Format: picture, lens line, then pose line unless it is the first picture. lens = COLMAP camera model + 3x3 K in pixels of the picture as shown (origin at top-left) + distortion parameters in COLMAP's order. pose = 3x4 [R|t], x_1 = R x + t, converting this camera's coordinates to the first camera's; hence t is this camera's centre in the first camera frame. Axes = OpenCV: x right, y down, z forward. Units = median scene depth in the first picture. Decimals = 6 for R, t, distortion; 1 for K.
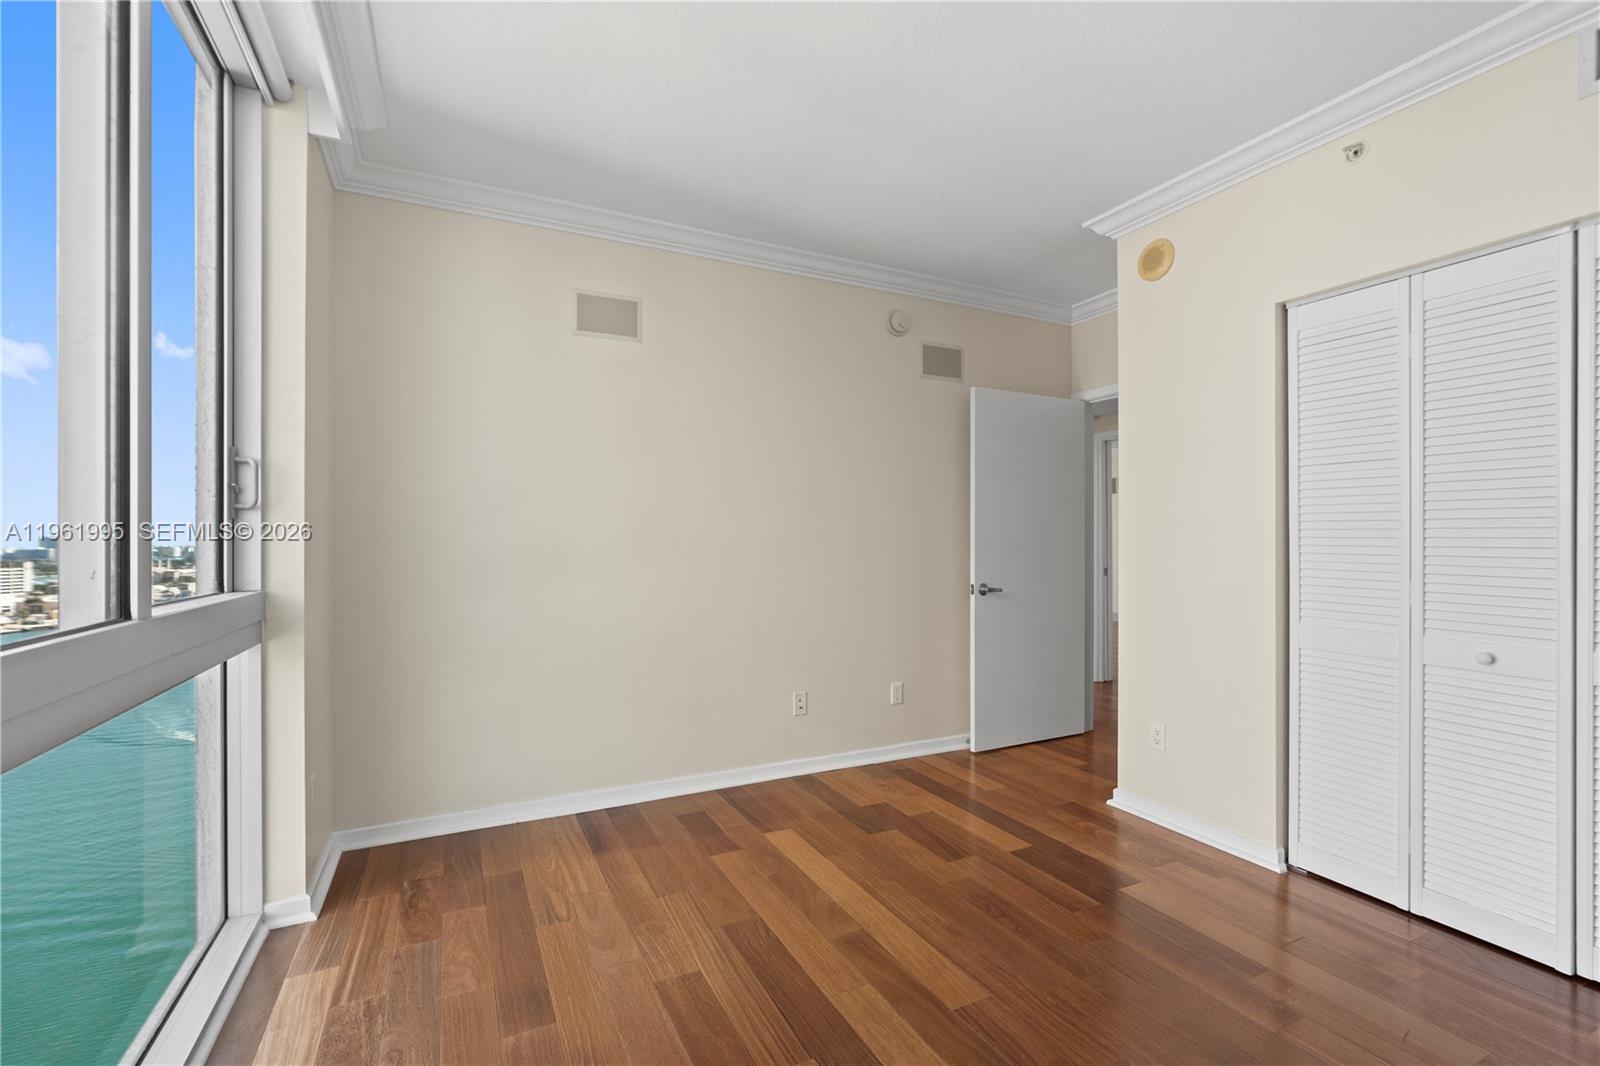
lens RADIAL K [[709.4, 0, 807.1], [0, 709.4, 537.2], [0, 0, 1]] dist [-0.009351, 0.003438]
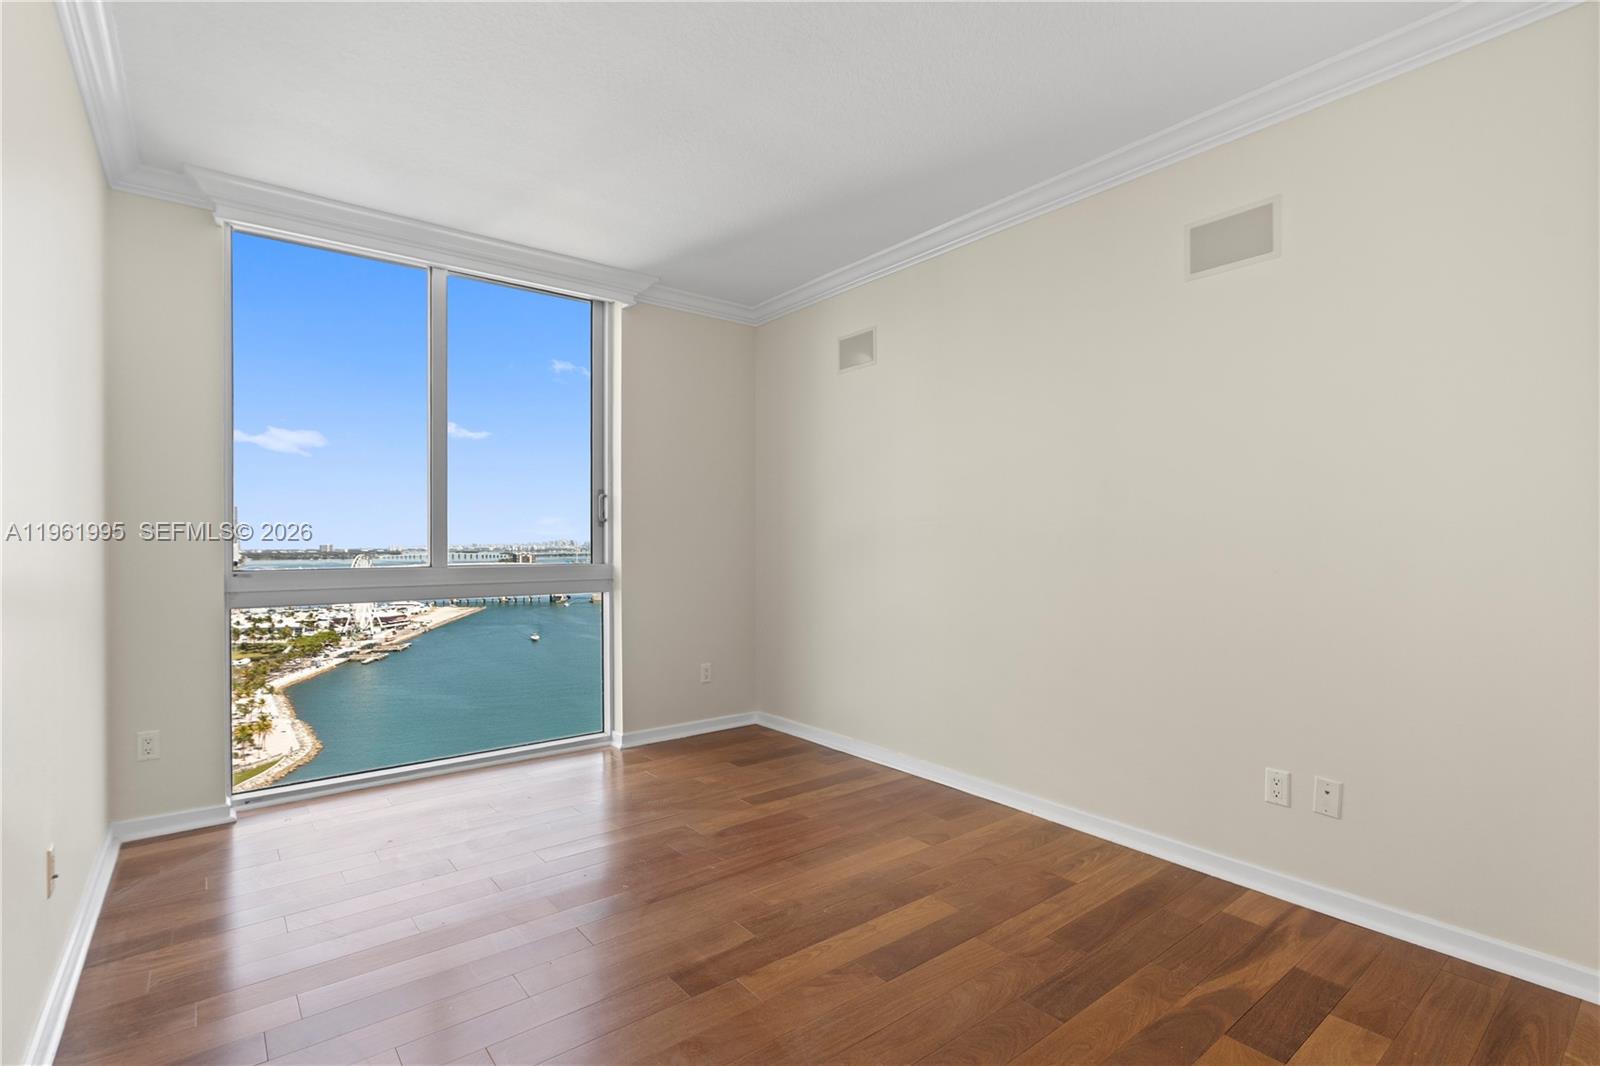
lens RADIAL K [[753.8, 0, 813.9], [0, 753.8, 544.1], [0, 0, 1]] dist [-0.011796, 0.001277]
pose [[0.220545, 0.000860, -0.975376, 0.907167], [0.006677, 0.999975, 0.002392, 0.014931], [0.975354, -0.007041, 0.220534, 0.758774]]
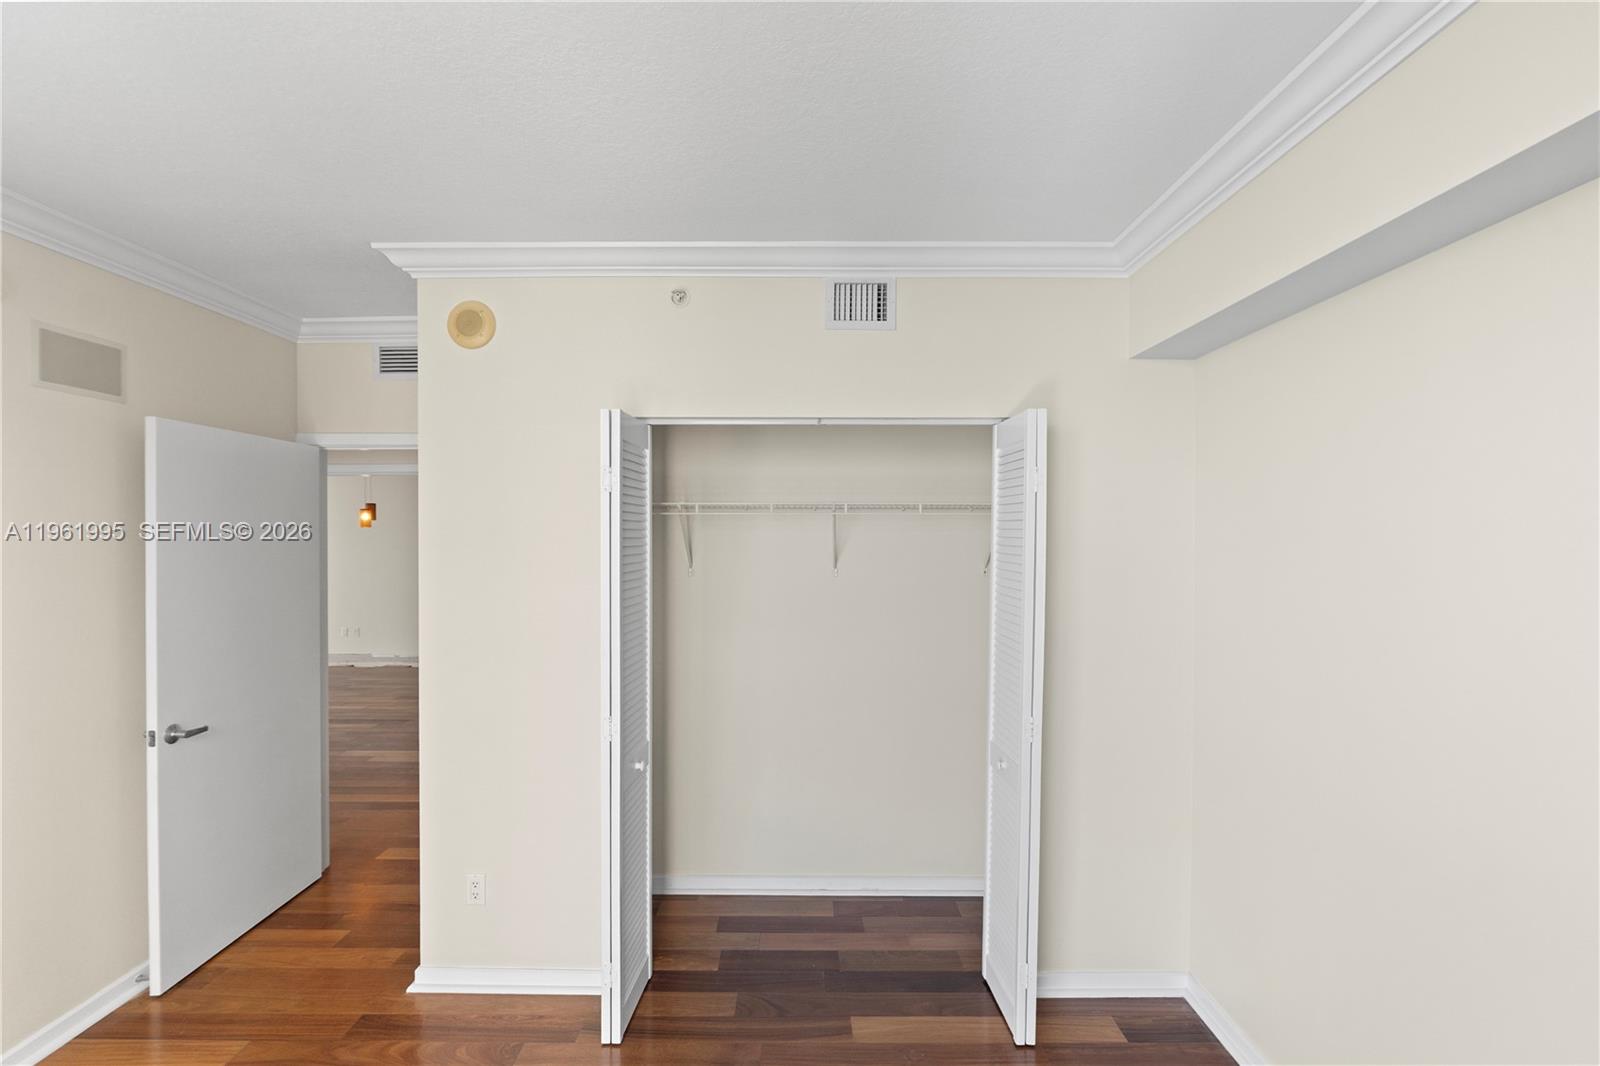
lens RADIAL K [[709.4, 0, 791.1], [0, 709.4, 541.0], [0, 0, 1]] dist [-0.009351, 0.003438]
pose [[0.456954, -0.006936, 0.889463, -0.081243], [-0.005363, 0.999930, 0.010552, -0.143097], [-0.889474, -0.009592, 0.456885, 0.270308]]
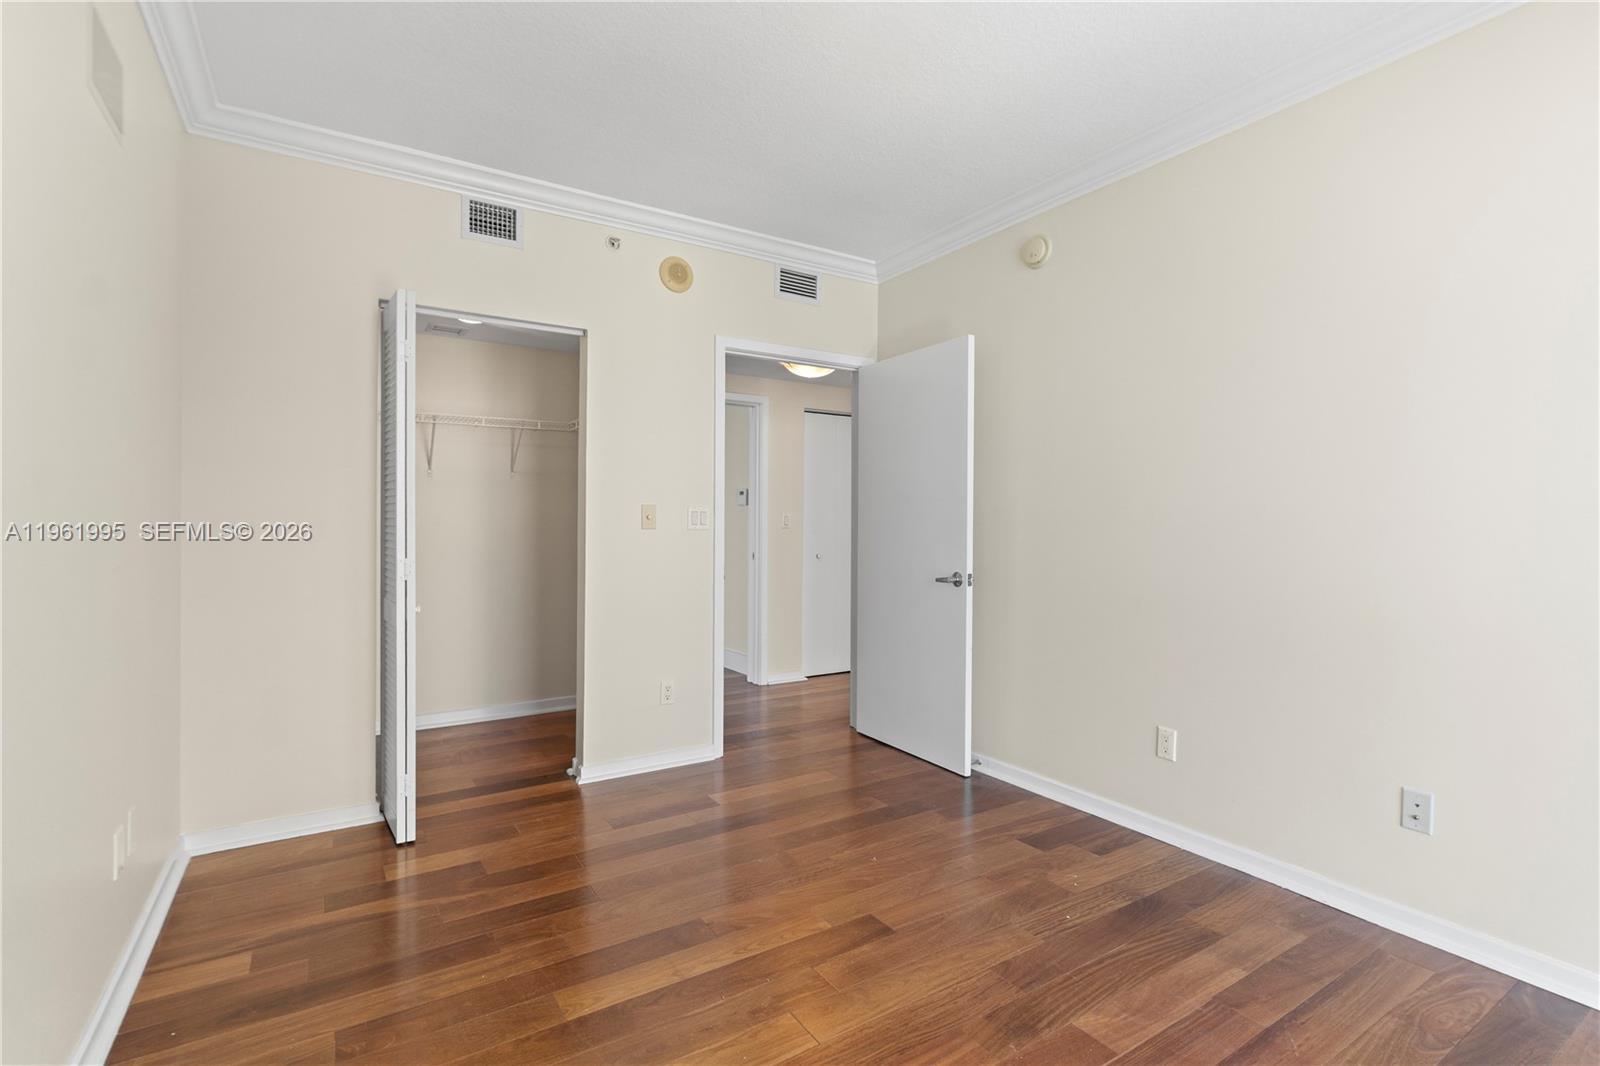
lens RADIAL K [[753.8, 0, 799.4], [0, 753.8, 528.6], [0, 0, 1]] dist [-0.011796, 0.001277]
pose [[-0.095565, -0.007660, 0.995394, -0.425785], [-0.011353, 0.999914, 0.006604, 0.010512], [-0.995358, -0.010670, -0.095643, 0.934932]]
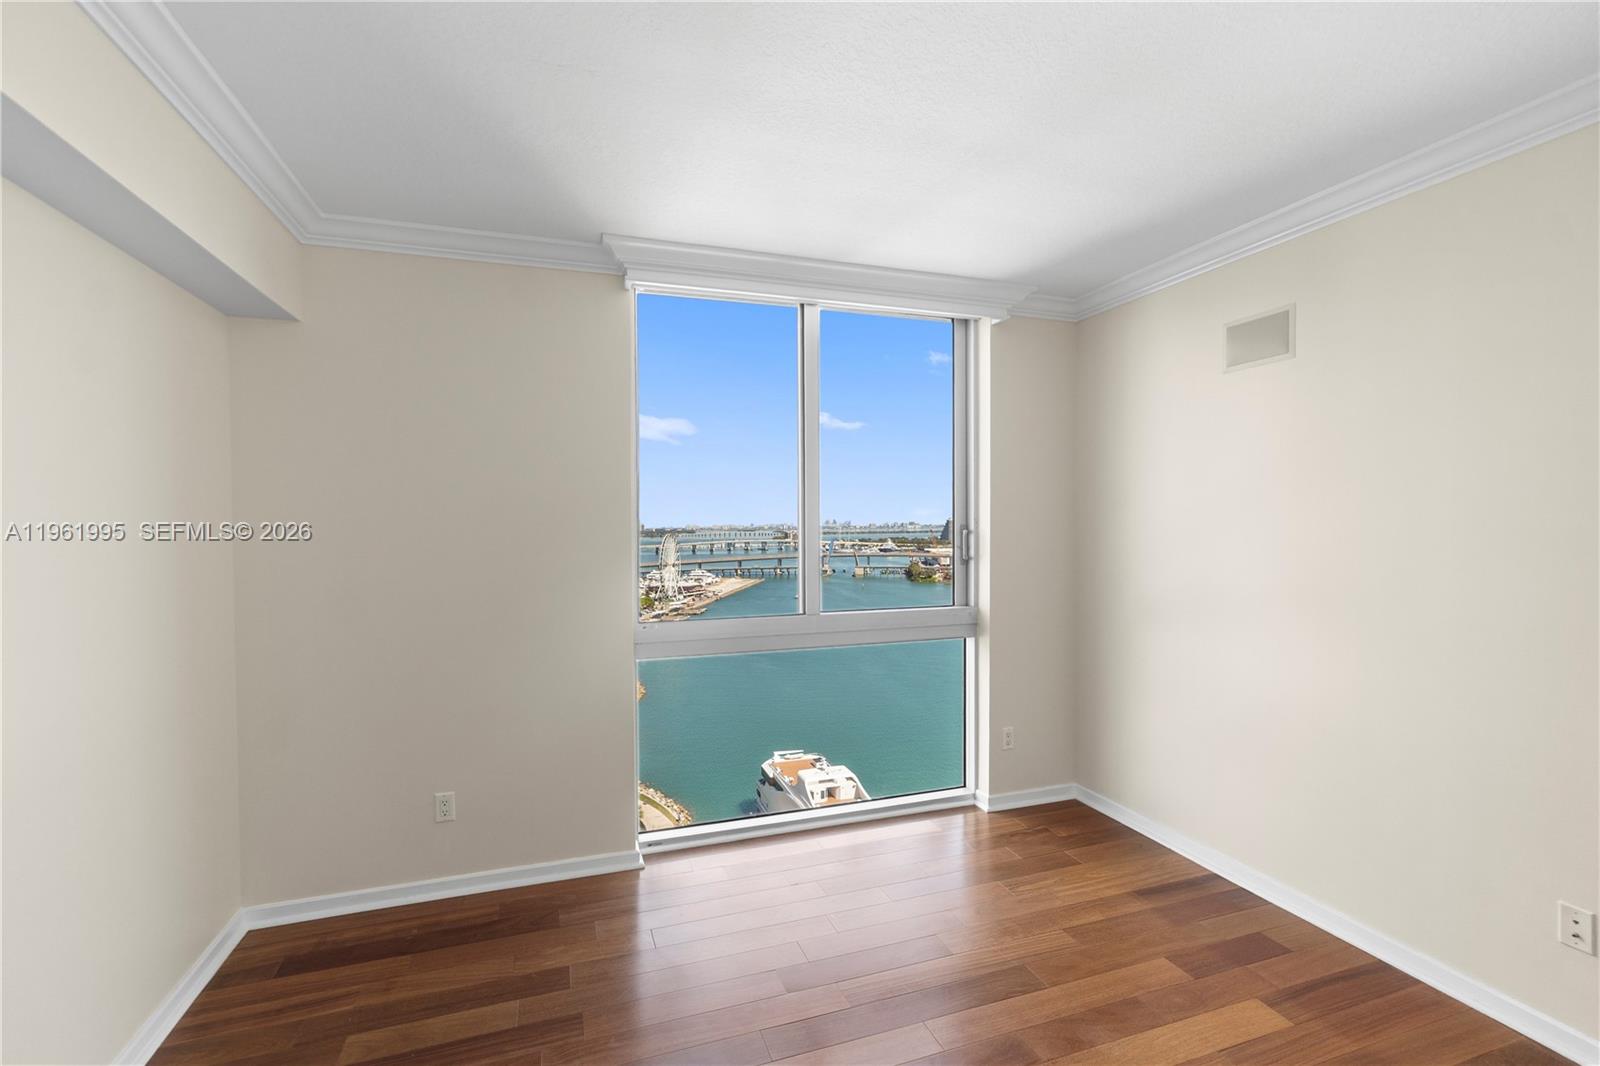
lens RADIAL K [[709.4, 0, 801.4], [0, 709.4, 538.4], [0, 0, 1]] dist [-0.009351, 0.003438]
pose [[-0.132623, 0.022352, -0.990914, 0.689887], [0.009730, 0.999727, 0.021249, -0.092258], [0.991119, -0.006823, -0.132804, 0.567268]]
